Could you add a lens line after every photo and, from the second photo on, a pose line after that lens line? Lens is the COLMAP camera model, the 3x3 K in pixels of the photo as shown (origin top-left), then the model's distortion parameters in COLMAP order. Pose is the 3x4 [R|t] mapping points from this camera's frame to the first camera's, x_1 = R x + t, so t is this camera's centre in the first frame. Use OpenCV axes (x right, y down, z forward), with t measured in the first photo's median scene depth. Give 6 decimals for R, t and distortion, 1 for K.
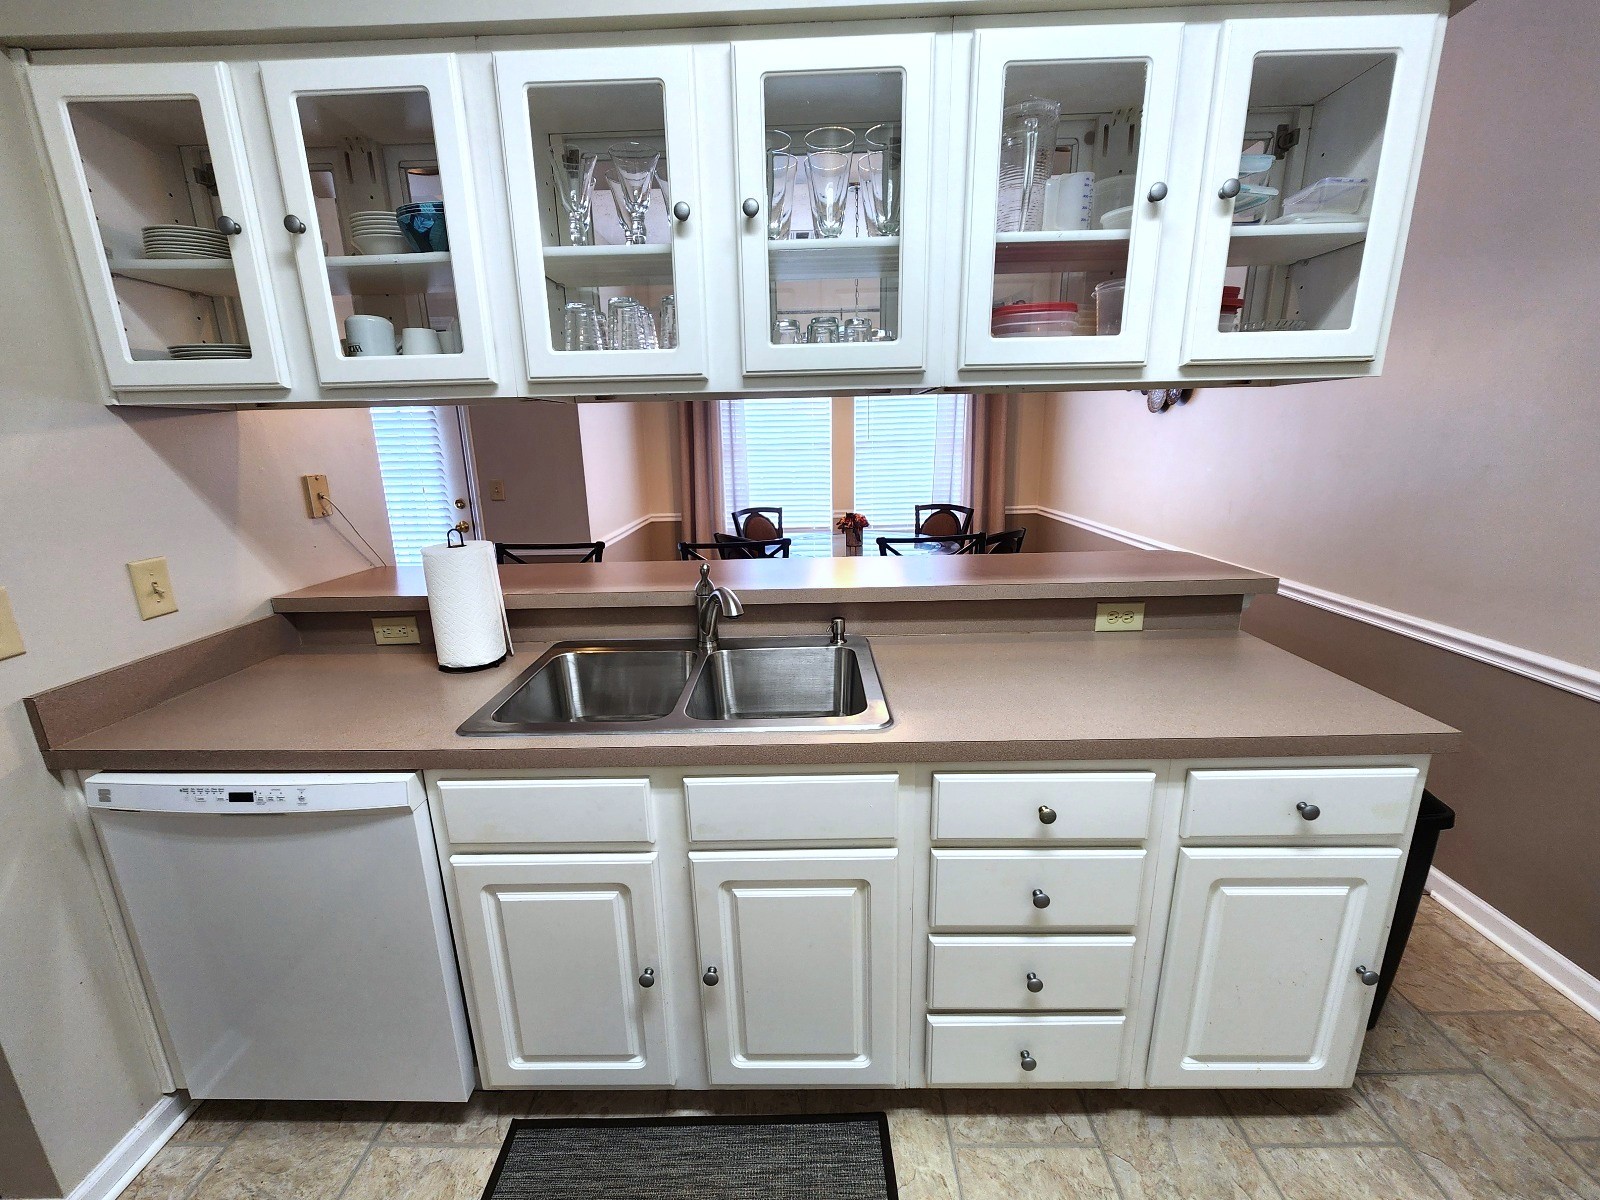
lens RADIAL K [[651.1, 0, 793.3], [0, 651.1, 598.4], [0, 0, 1]] dist [-0.002554, -0.000153]
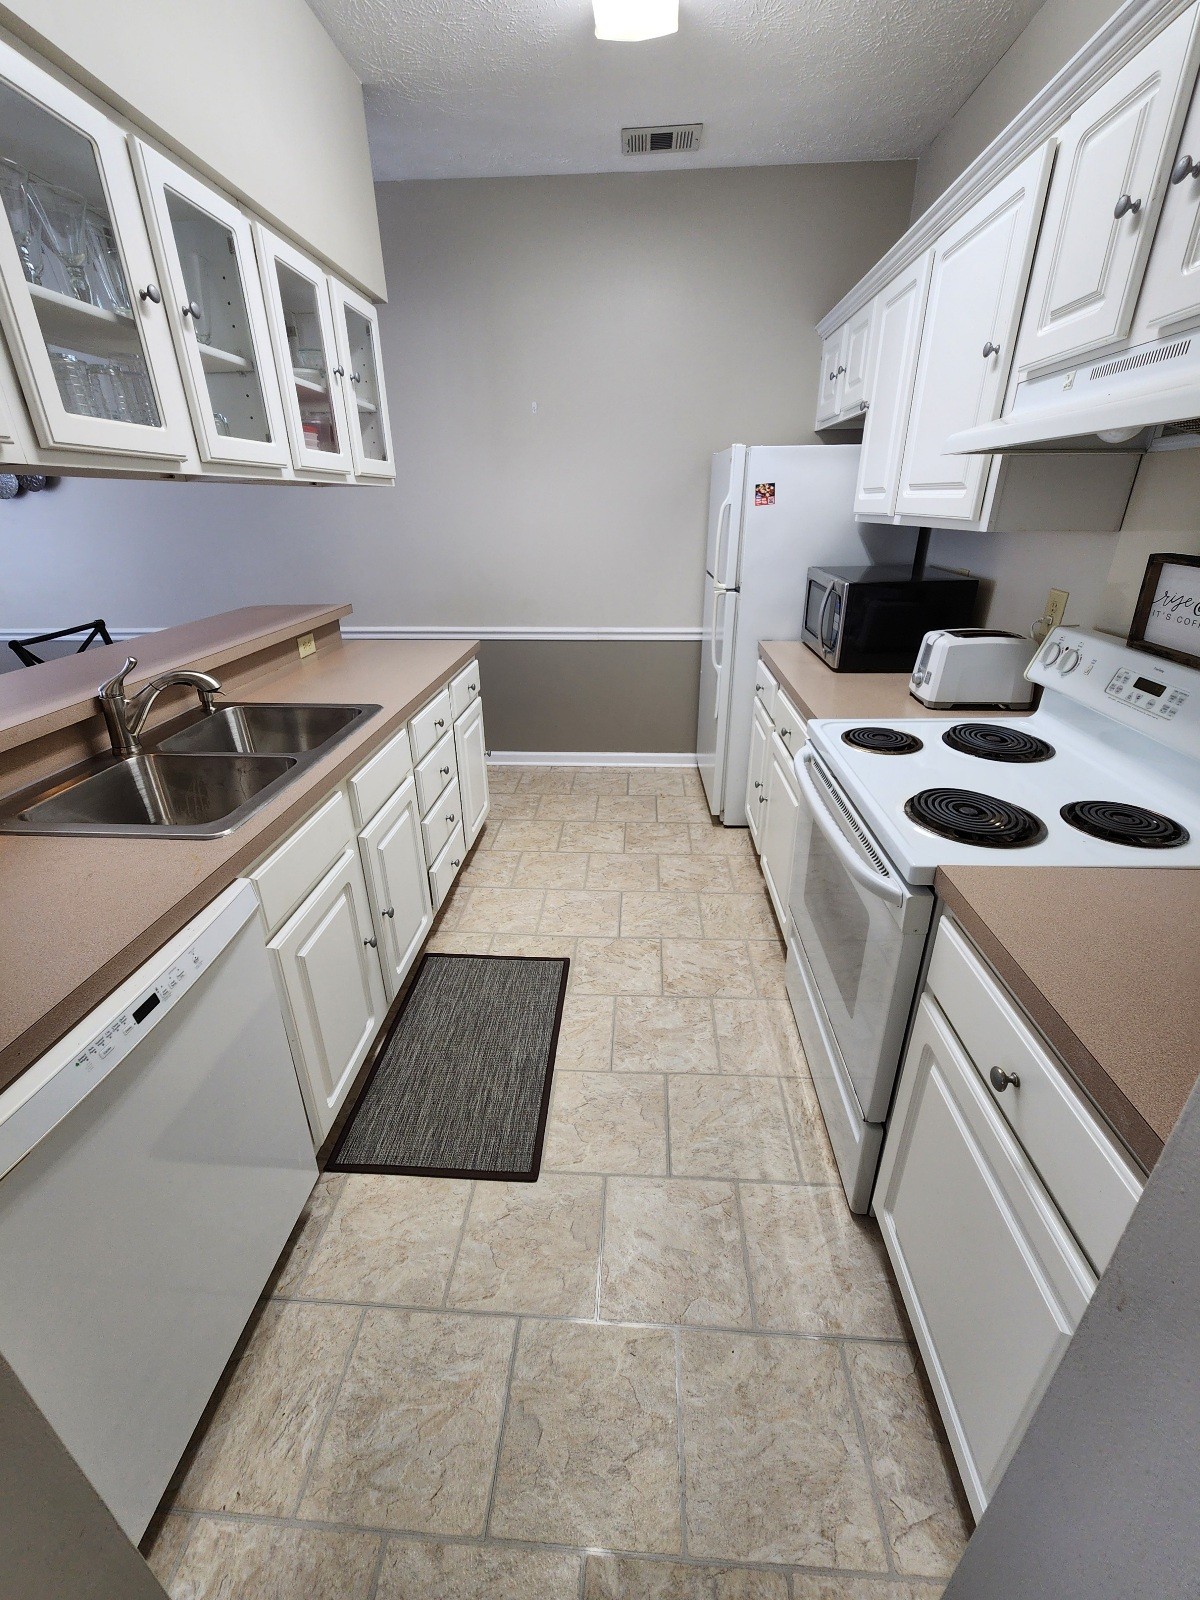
lens RADIAL K [[651.1, 0, 600.0], [0, 651.1, 800.0], [0, 0, 1]] dist [-0.002554, -0.000153]
pose [[0.039181, -0.400541, 0.915441, -1.246992], [0.257817, 0.889177, 0.378015, -0.058633], [-0.965399, 0.221205, 0.138105, 0.274638]]
